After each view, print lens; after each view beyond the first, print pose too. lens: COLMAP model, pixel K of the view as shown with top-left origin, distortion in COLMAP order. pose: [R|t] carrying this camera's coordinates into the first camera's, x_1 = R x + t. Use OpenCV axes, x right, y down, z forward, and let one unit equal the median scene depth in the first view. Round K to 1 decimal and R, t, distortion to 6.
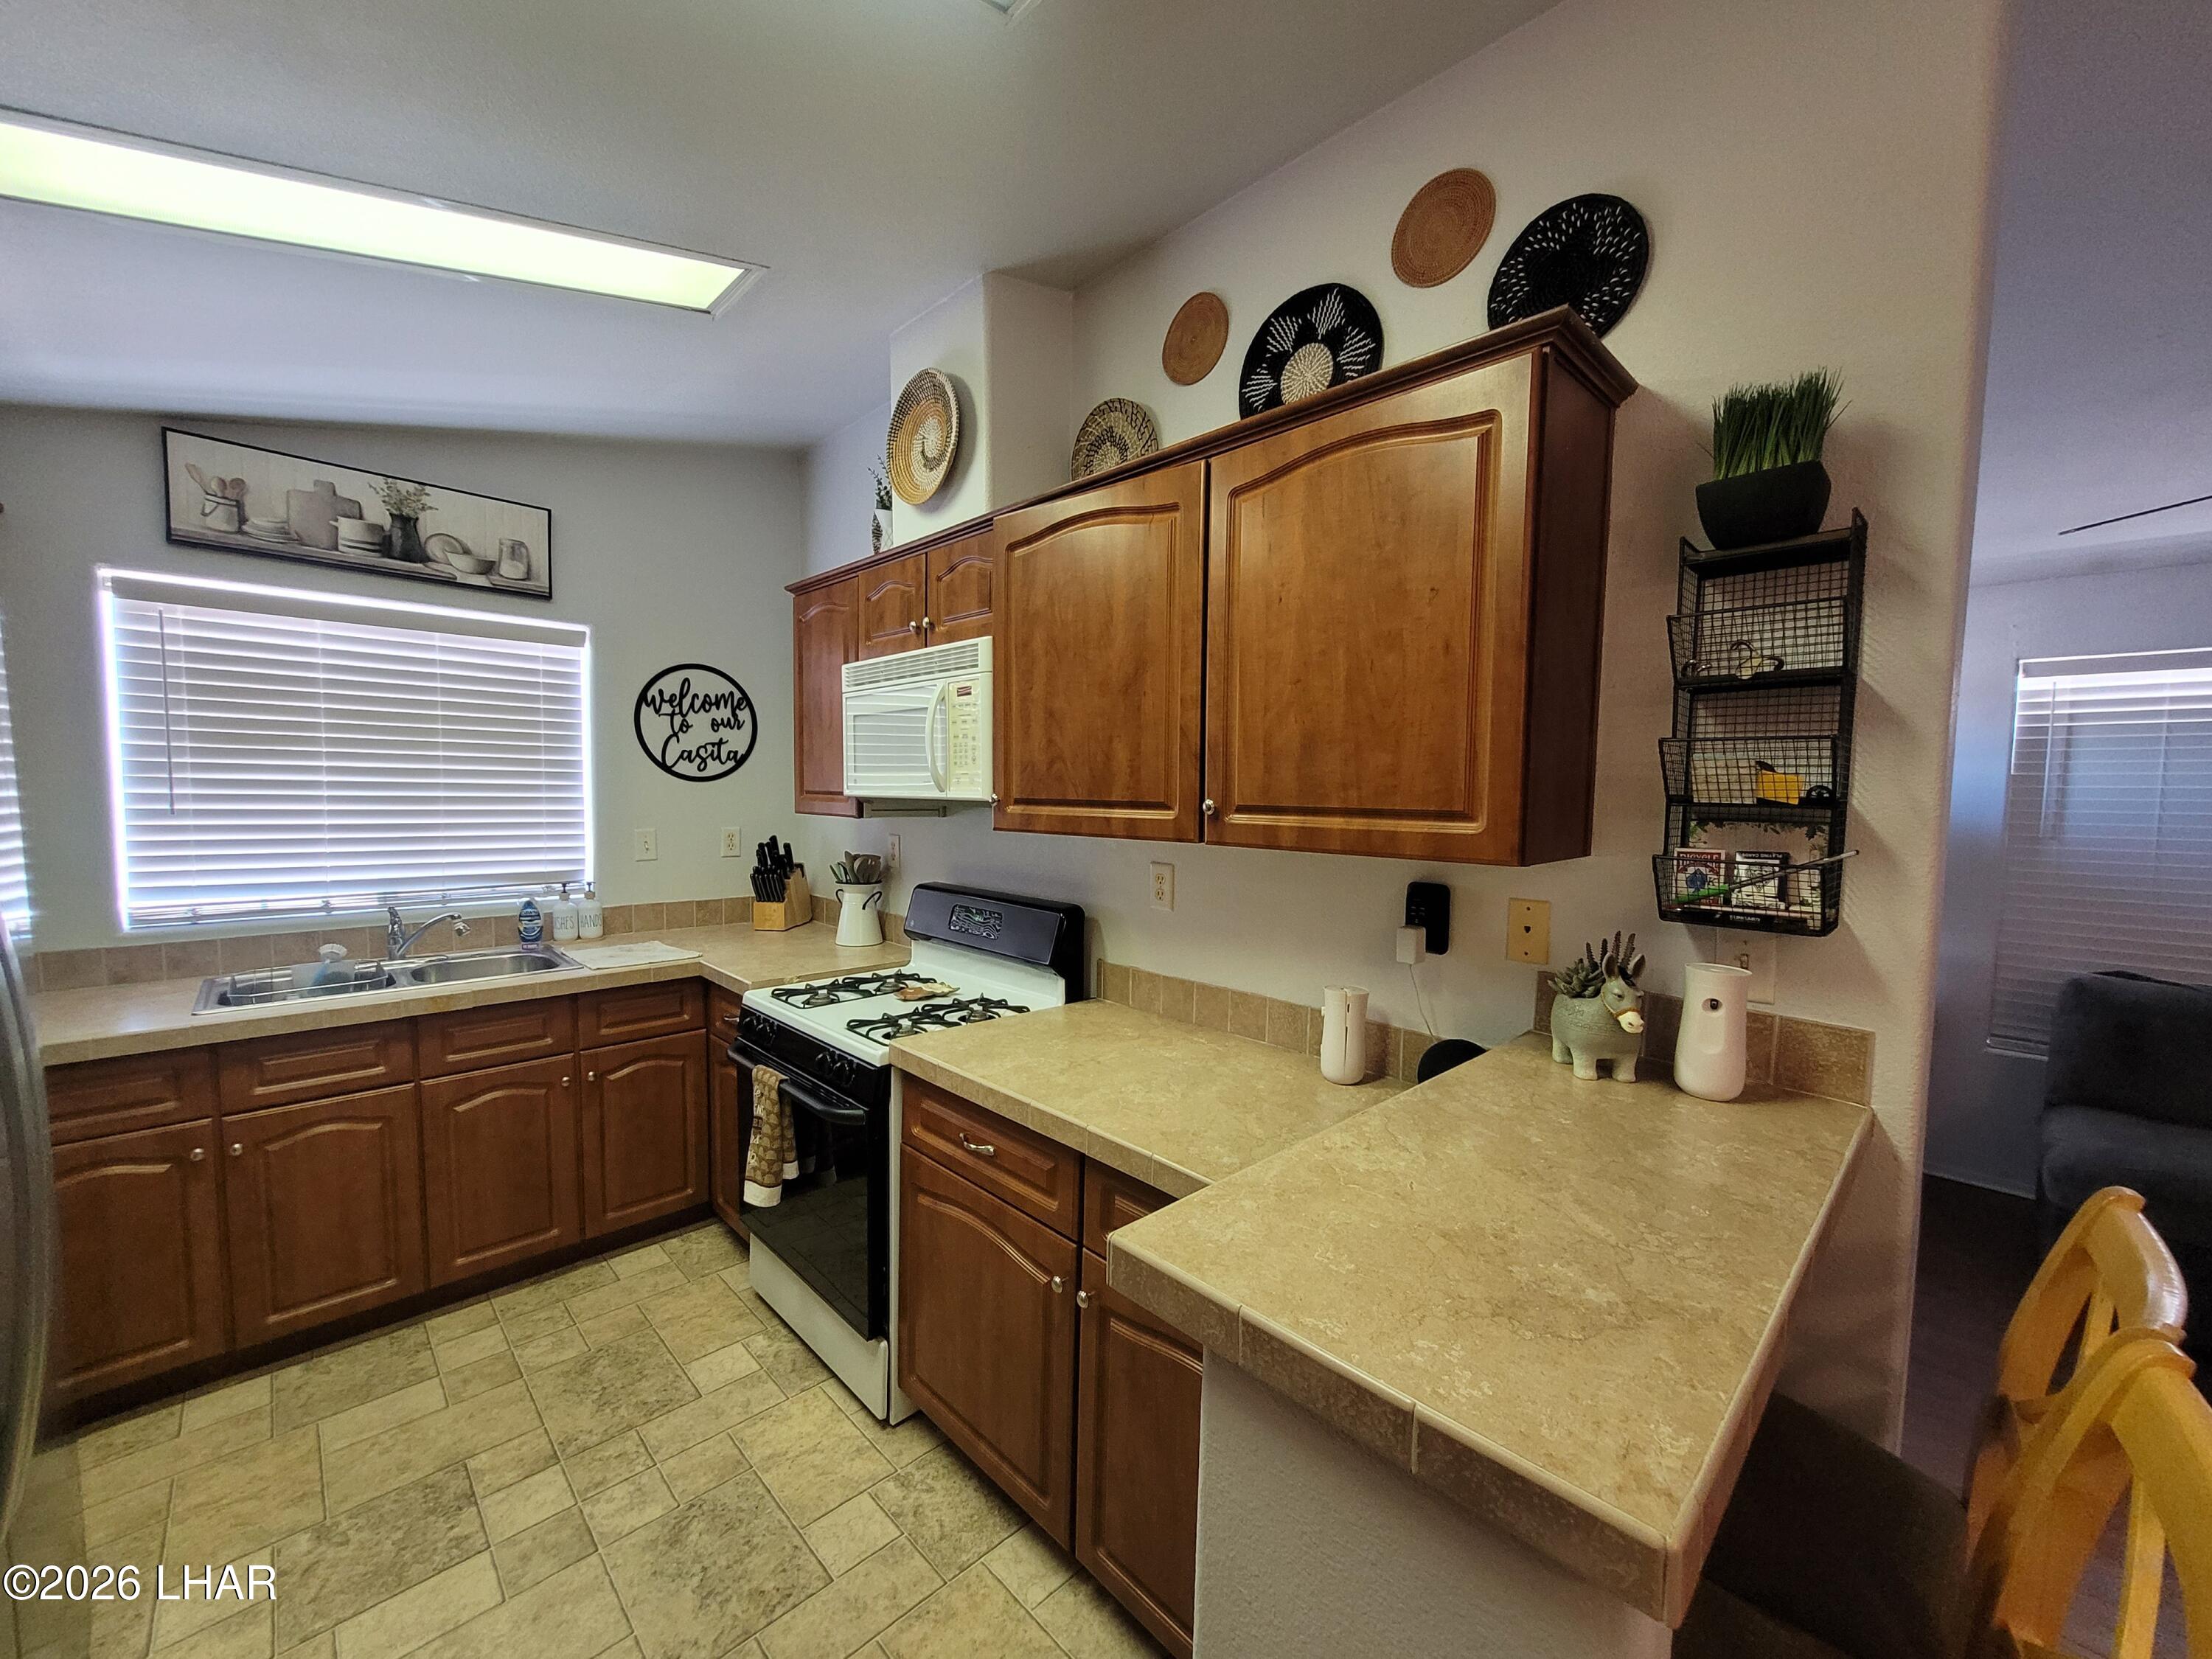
lens RADIAL K [[863.4, 0, 1102.9], [0, 863.4, 842.6], [0, 0, 1]] dist [-0.002403, -0.000123]
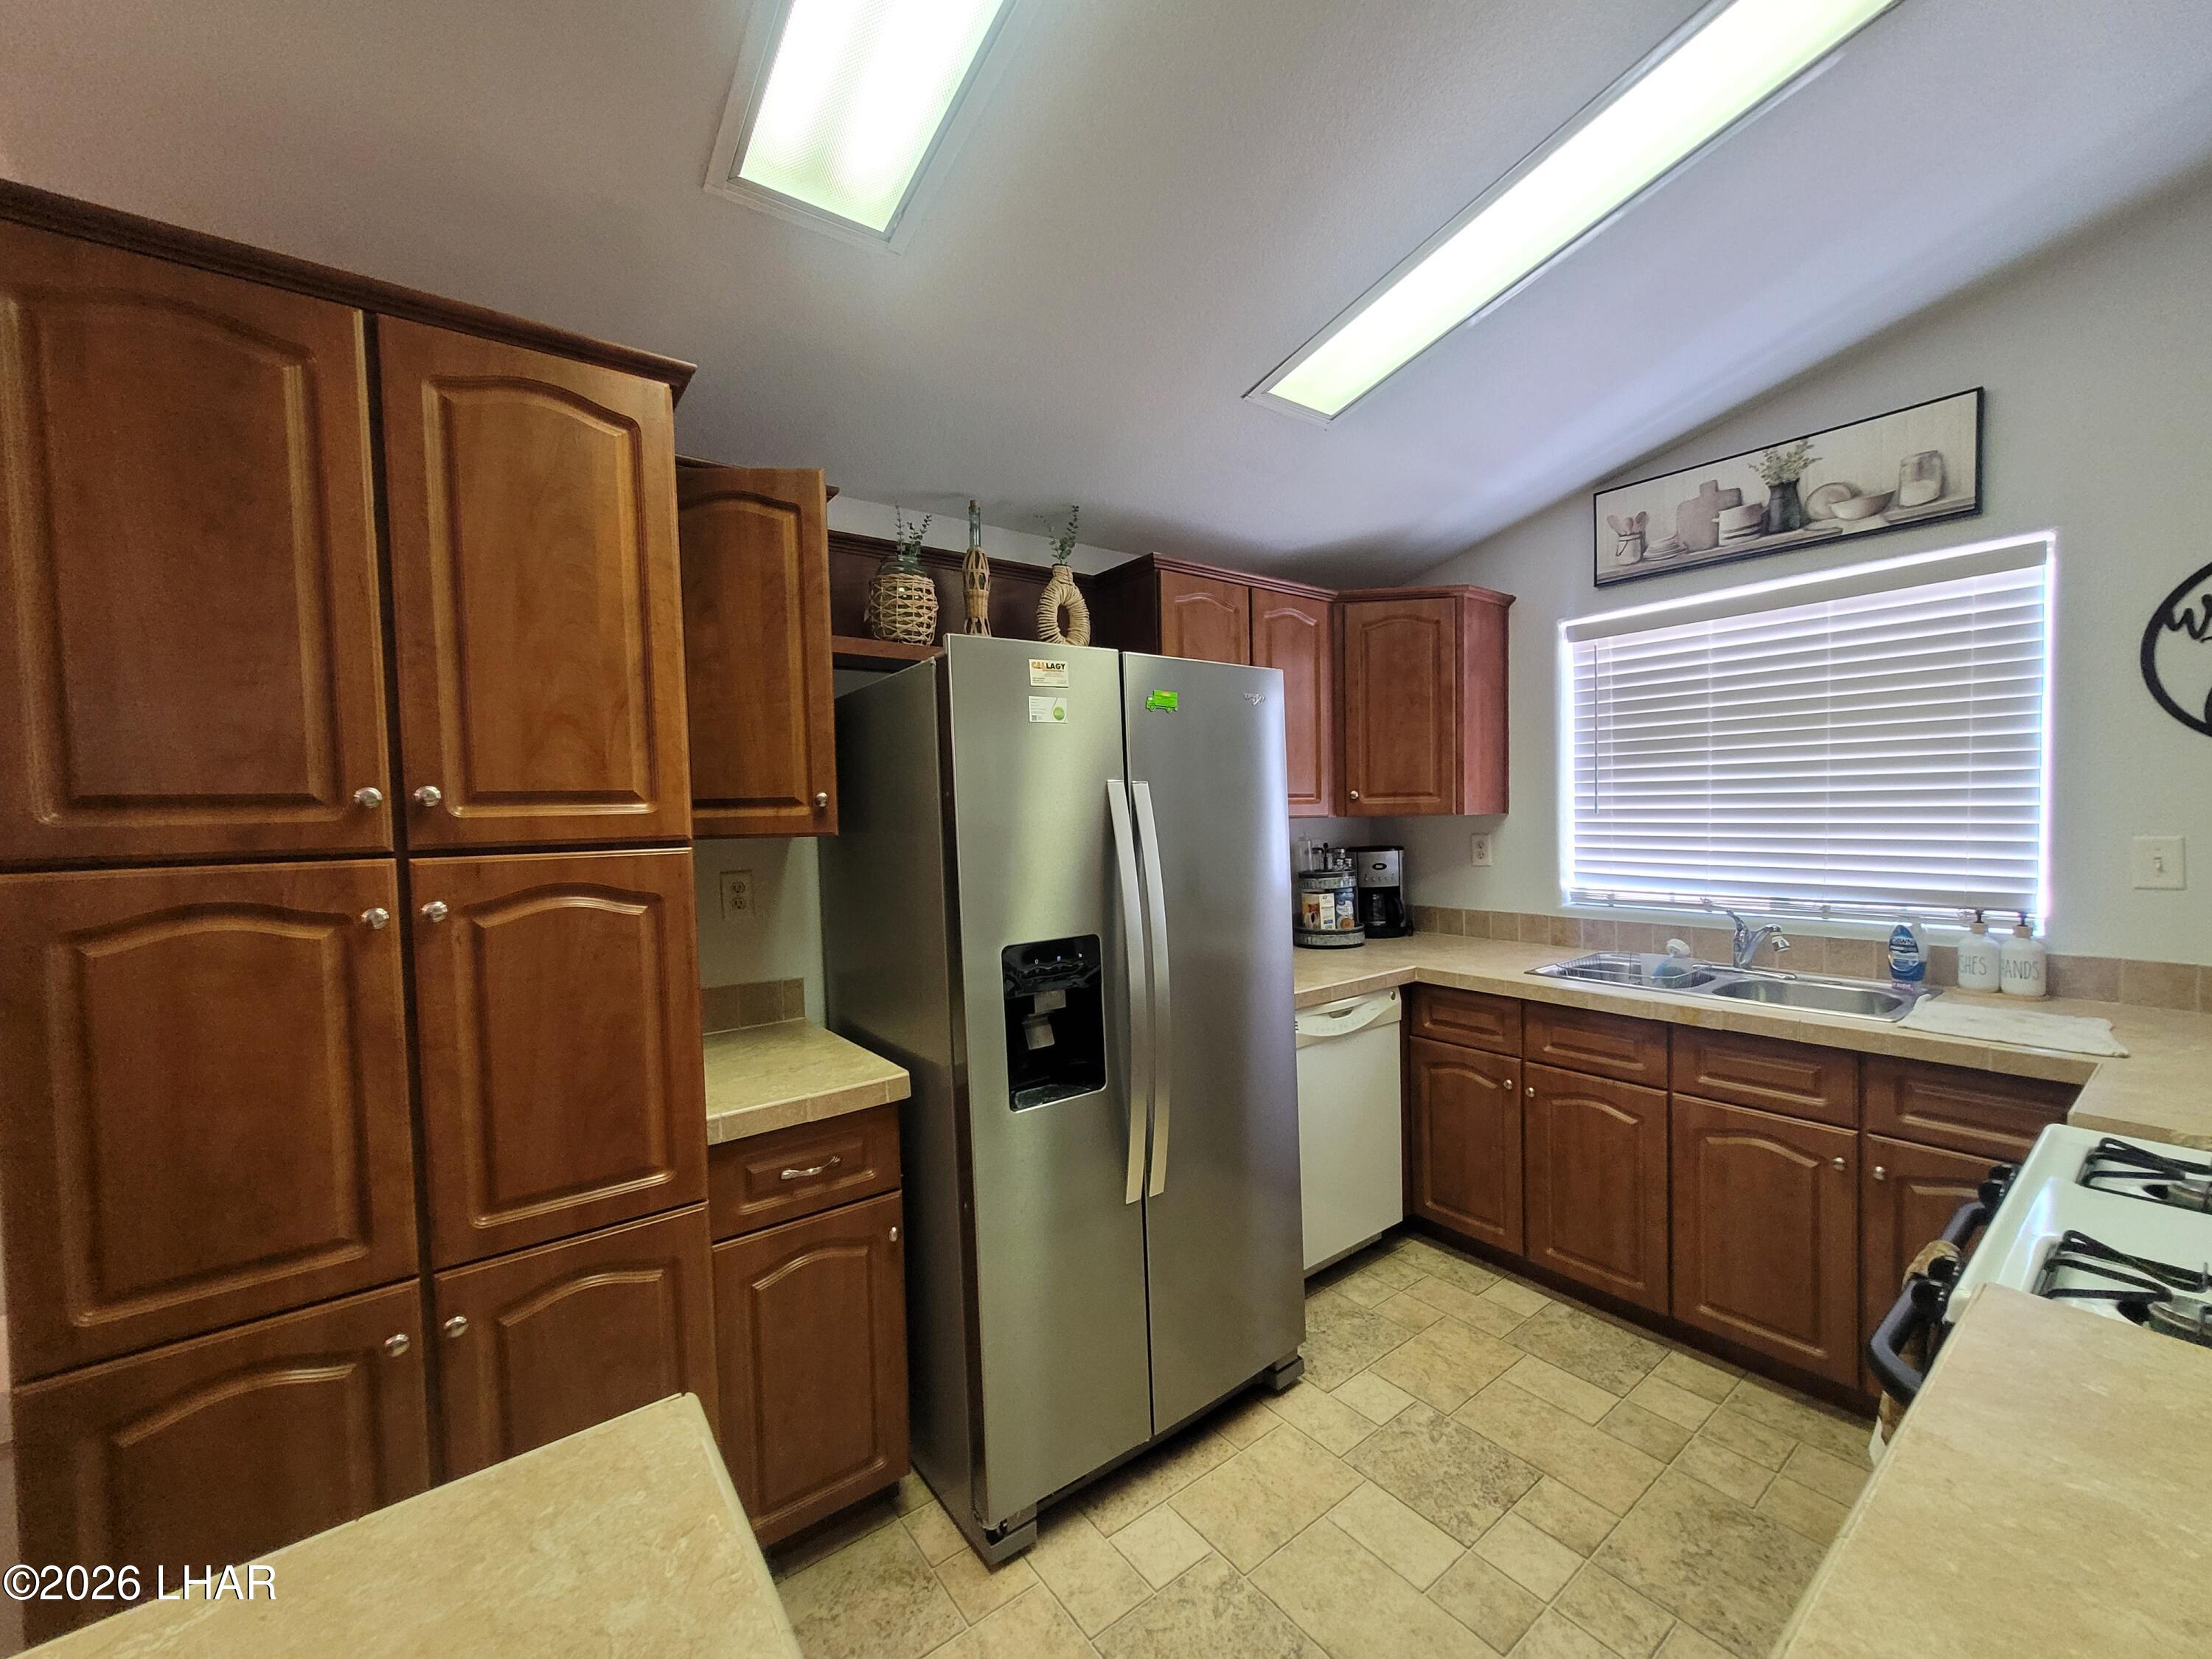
lens RADIAL K [[863.4, 0, 1102.9], [0, 863.4, 842.6], [0, 0, 1]] dist [-0.002403, -0.000123]
pose [[-0.123667, 0.022939, -0.992059, 0.194908], [-0.042678, 0.998685, 0.028413, 0.003436], [0.991406, 0.045853, -0.122525, 0.443356]]
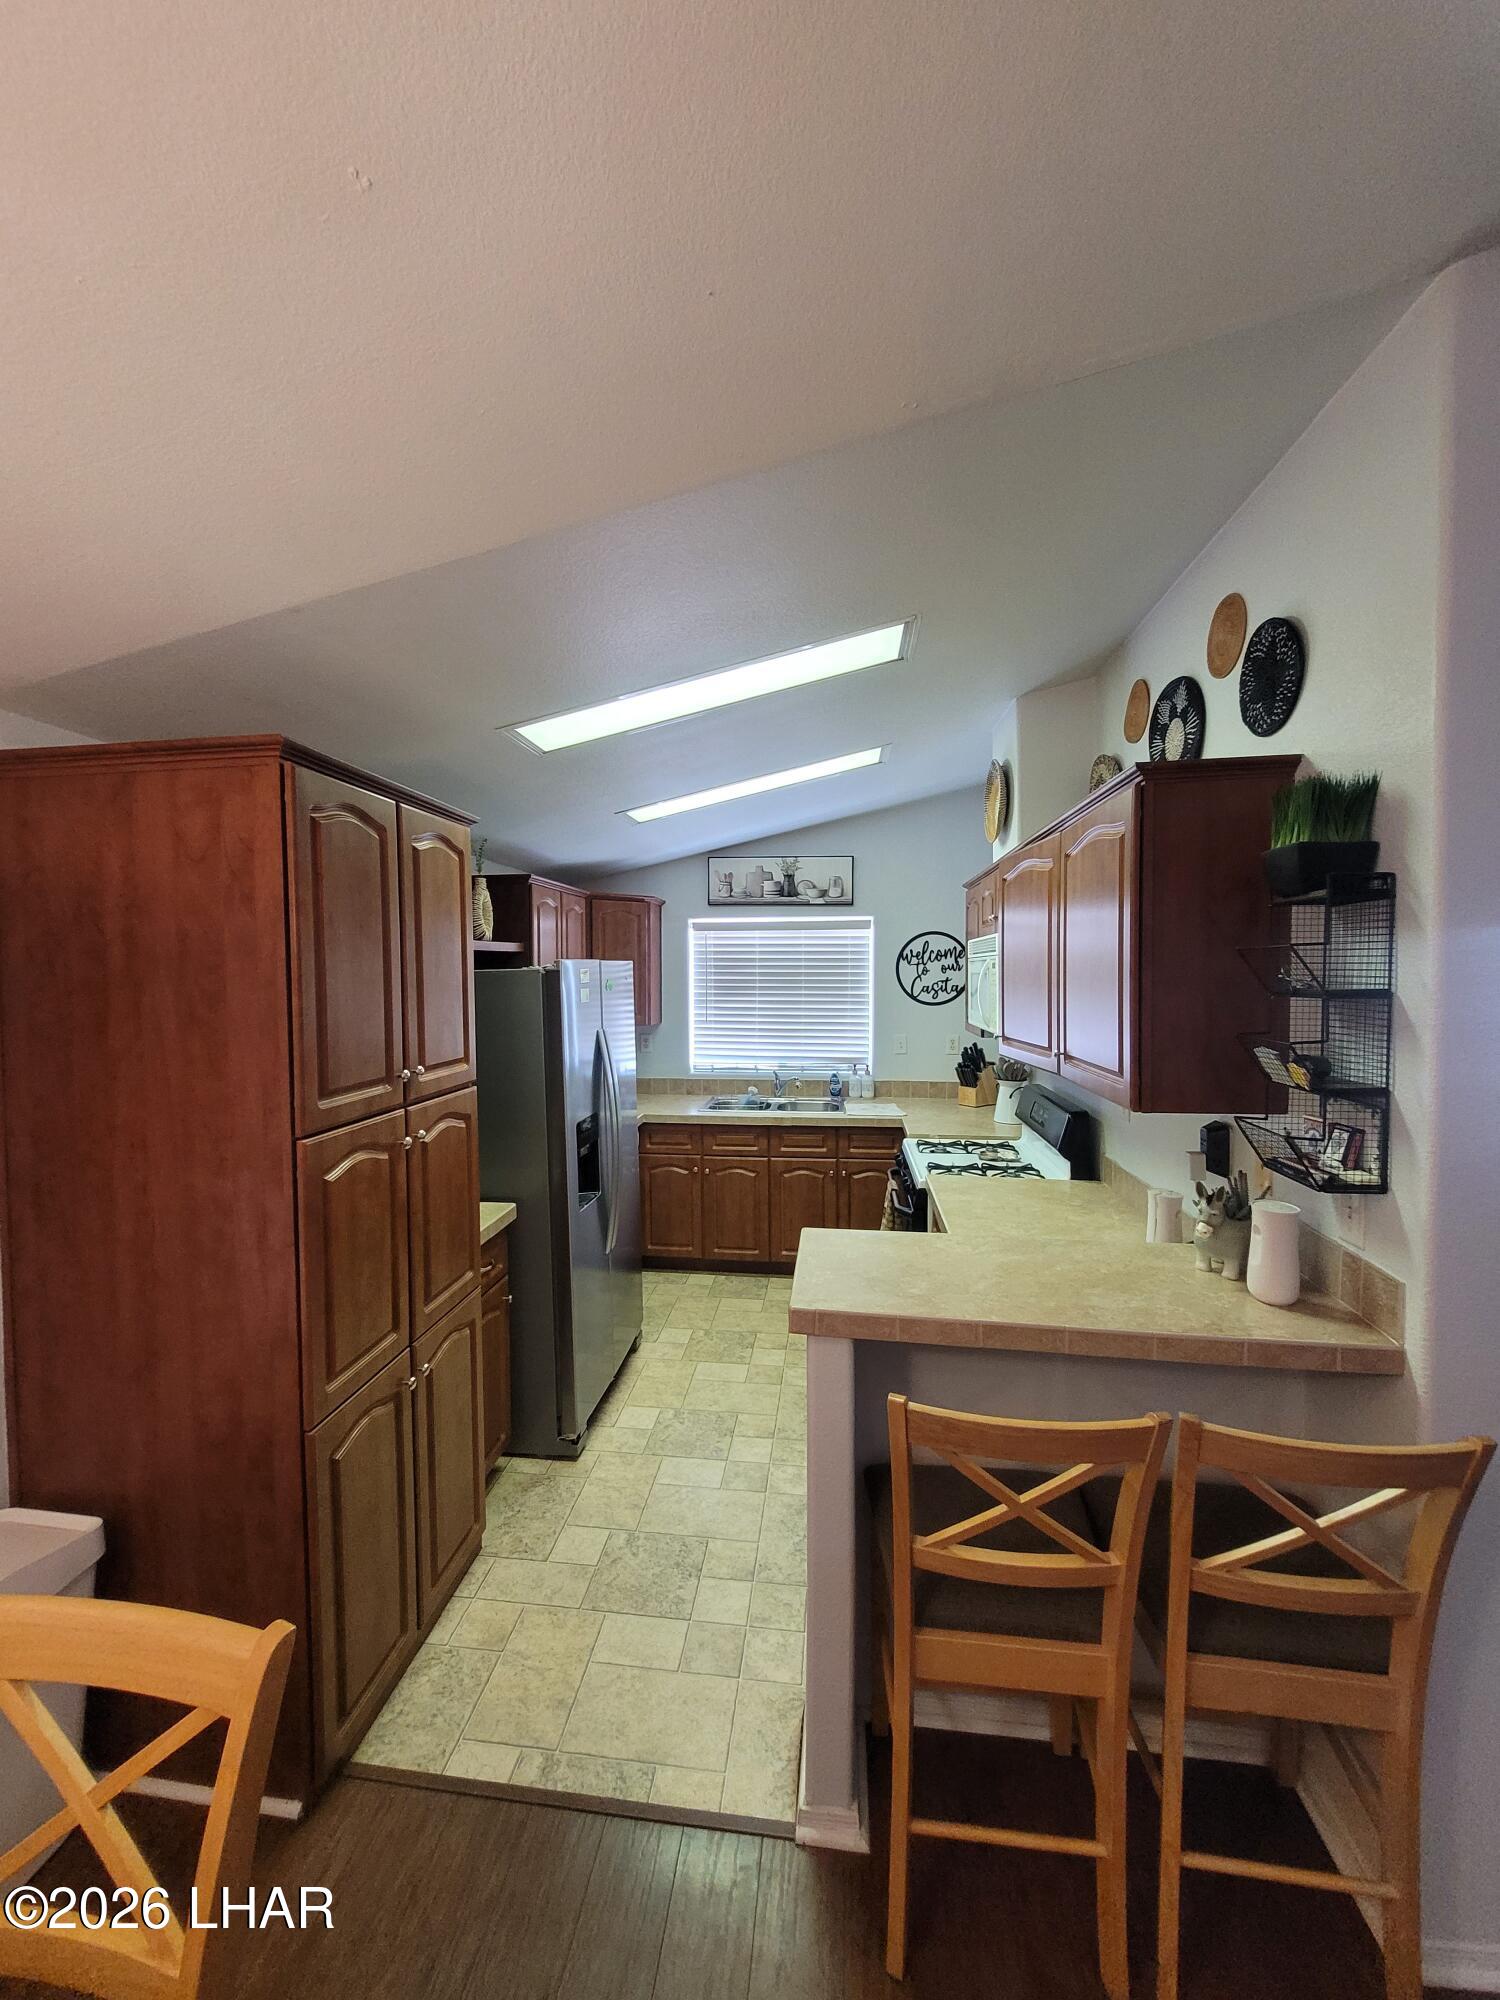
lens RADIAL K [[779.6, 0, 737.2], [0, 779.6, 994.8], [0, 0, 1]] dist [-0.002377, 0.000544]
pose [[0.620430, 0.006490, -0.784235, 0.560974], [-0.036789, 0.999106, -0.020836, -0.063255], [0.783399, 0.041779, 0.620114, -0.211707]]
